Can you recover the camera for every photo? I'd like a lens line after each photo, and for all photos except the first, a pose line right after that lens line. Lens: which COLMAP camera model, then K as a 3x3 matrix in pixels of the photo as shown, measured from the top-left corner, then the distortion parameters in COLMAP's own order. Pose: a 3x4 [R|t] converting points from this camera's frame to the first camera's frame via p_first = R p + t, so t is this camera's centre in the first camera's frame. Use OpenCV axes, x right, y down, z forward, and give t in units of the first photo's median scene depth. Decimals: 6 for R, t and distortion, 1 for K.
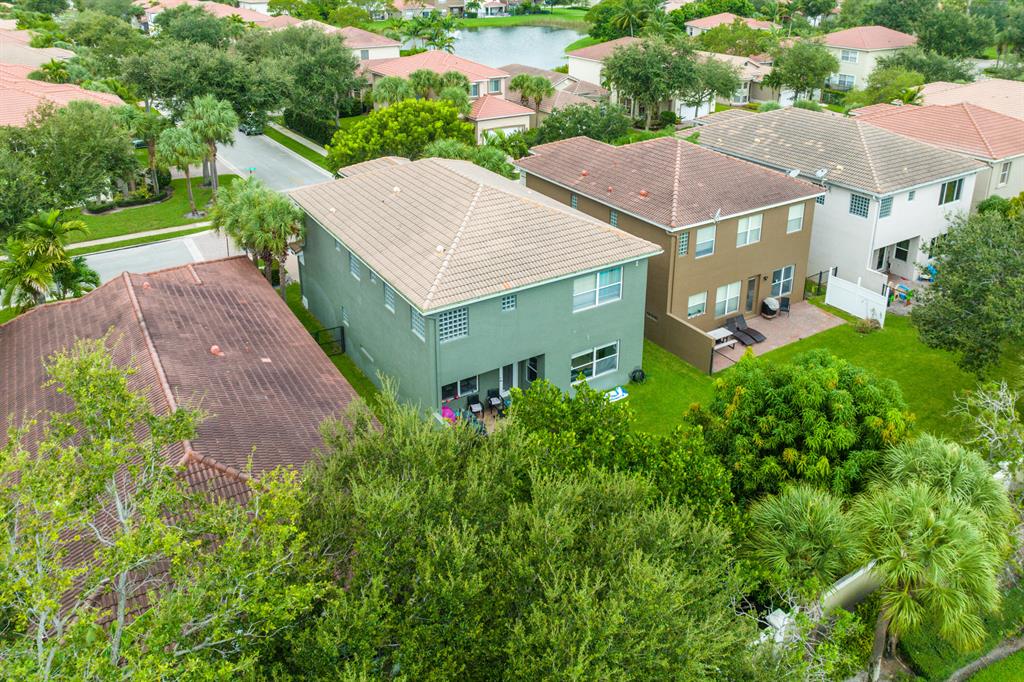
lens RADIAL K [[706.2, 0, 512.2], [0, 706.2, 373.7], [0, 0, 1]] dist [-0.002551, -0.003681]
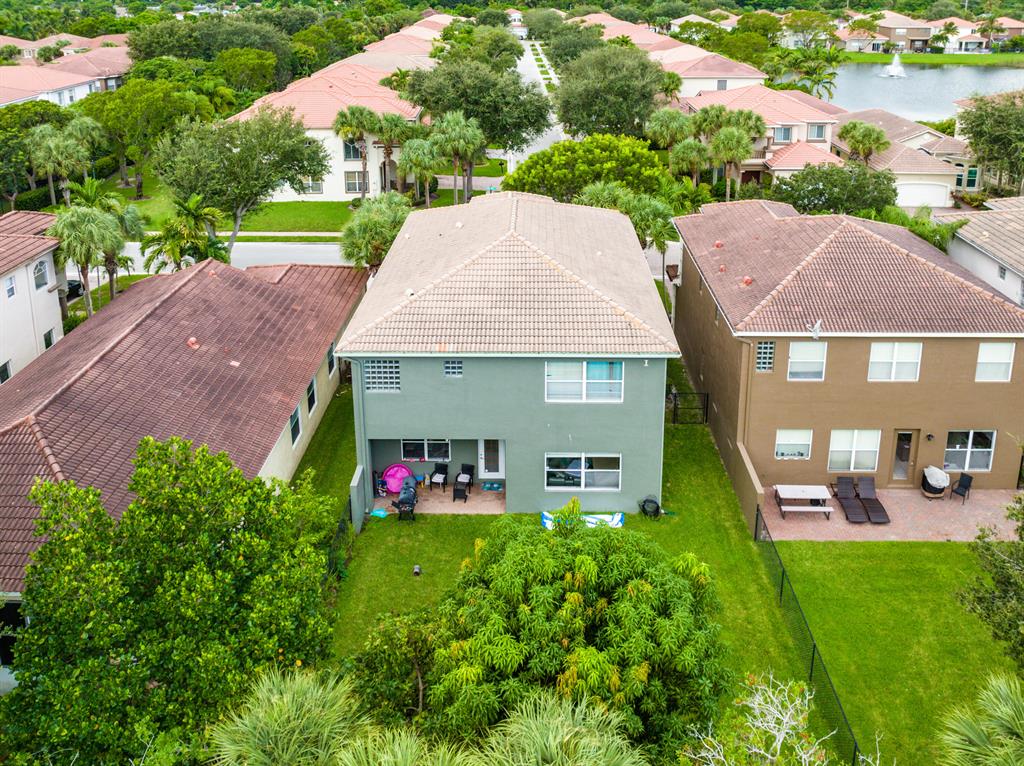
lens RADIAL K [[806.7, 0, 614.4], [0, 806.7, 381.4], [0, 0, 1]] dist [-0.019063, -0.007532]
pose [[0.833823, 0.246302, -0.494040, 0.493617], [-0.280147, 0.959940, 0.005753, -0.111068], [0.475665, 0.133607, 0.869420, 0.186160]]
